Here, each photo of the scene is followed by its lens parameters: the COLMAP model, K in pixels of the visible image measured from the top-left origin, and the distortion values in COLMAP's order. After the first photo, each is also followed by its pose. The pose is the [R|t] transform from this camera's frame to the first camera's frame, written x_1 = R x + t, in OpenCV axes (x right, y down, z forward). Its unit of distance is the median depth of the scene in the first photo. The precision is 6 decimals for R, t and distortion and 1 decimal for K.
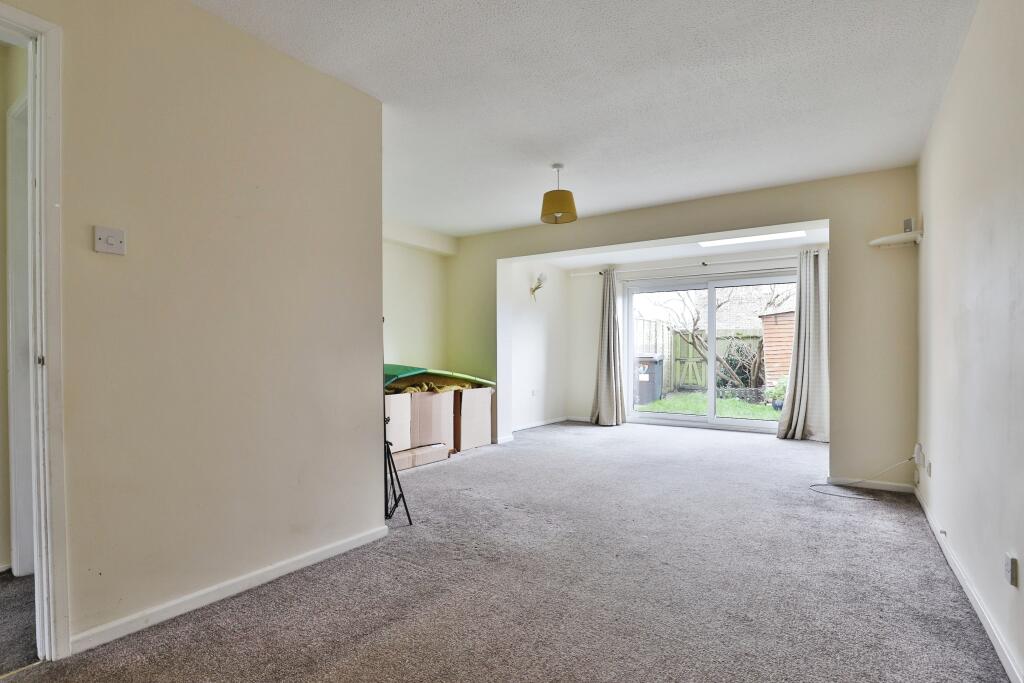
lens RADIAL K [[482.6, 0, 516.0], [0, 482.6, 355.2], [0, 0, 1]] dist [-0.005174, -0.000388]
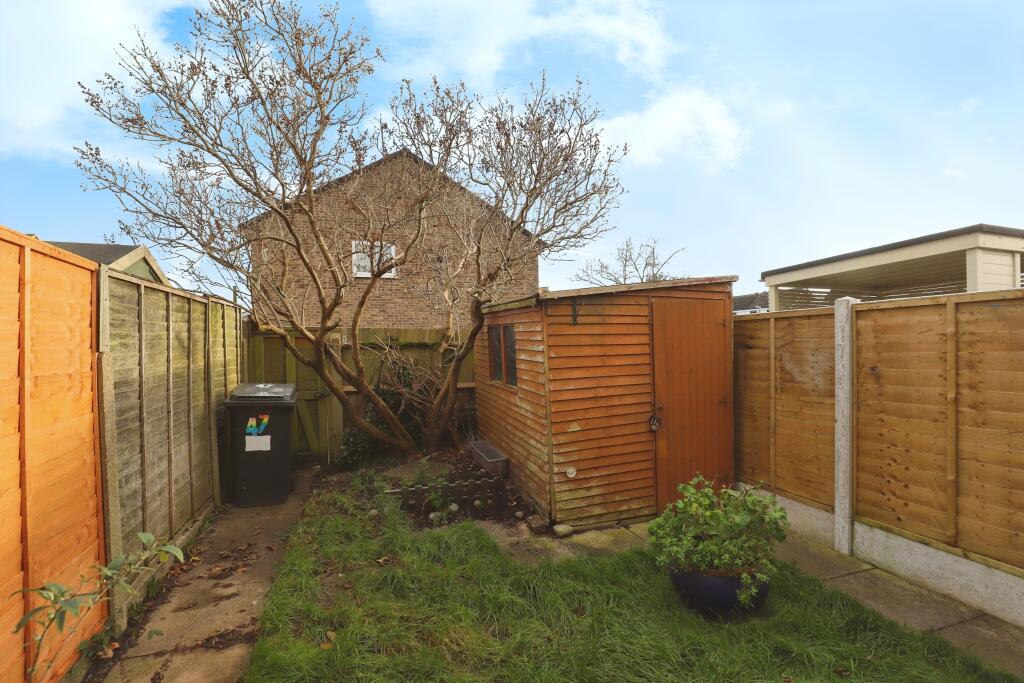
lens RADIAL K [[482.6, 0, 516.0], [0, 482.6, 355.2], [0, 0, 1]] dist [-0.005174, -0.000388]
pose [[0.626612, -0.022907, 0.778995, 0.205543], [0.011733, 0.999732, 0.019960, -0.046839], [-0.779243, -0.003367, 0.626713, 0.790487]]
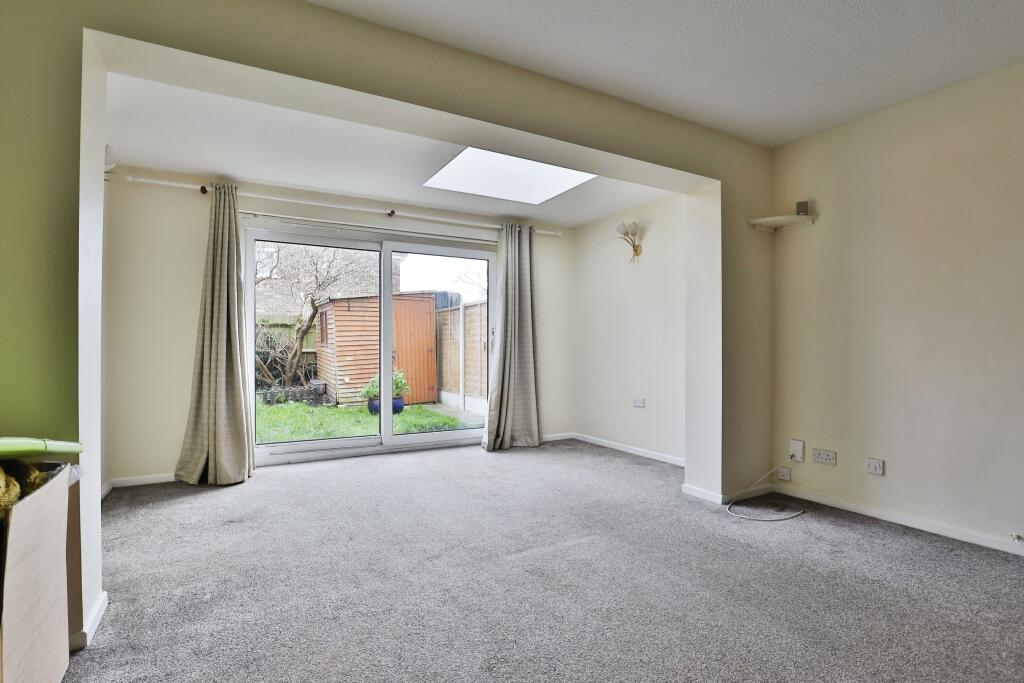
lens RADIAL K [[505.7, 0, 512.0], [0, 505.7, 341.5], [0, 0, 1]] dist [-0.019818, -0.000285]
pose [[0.479231, 0.007410, 0.877657, -0.098019], [0.002015, 0.999952, -0.009543, -0.000603], [-0.877686, 0.006342, 0.479194, 0.325194]]
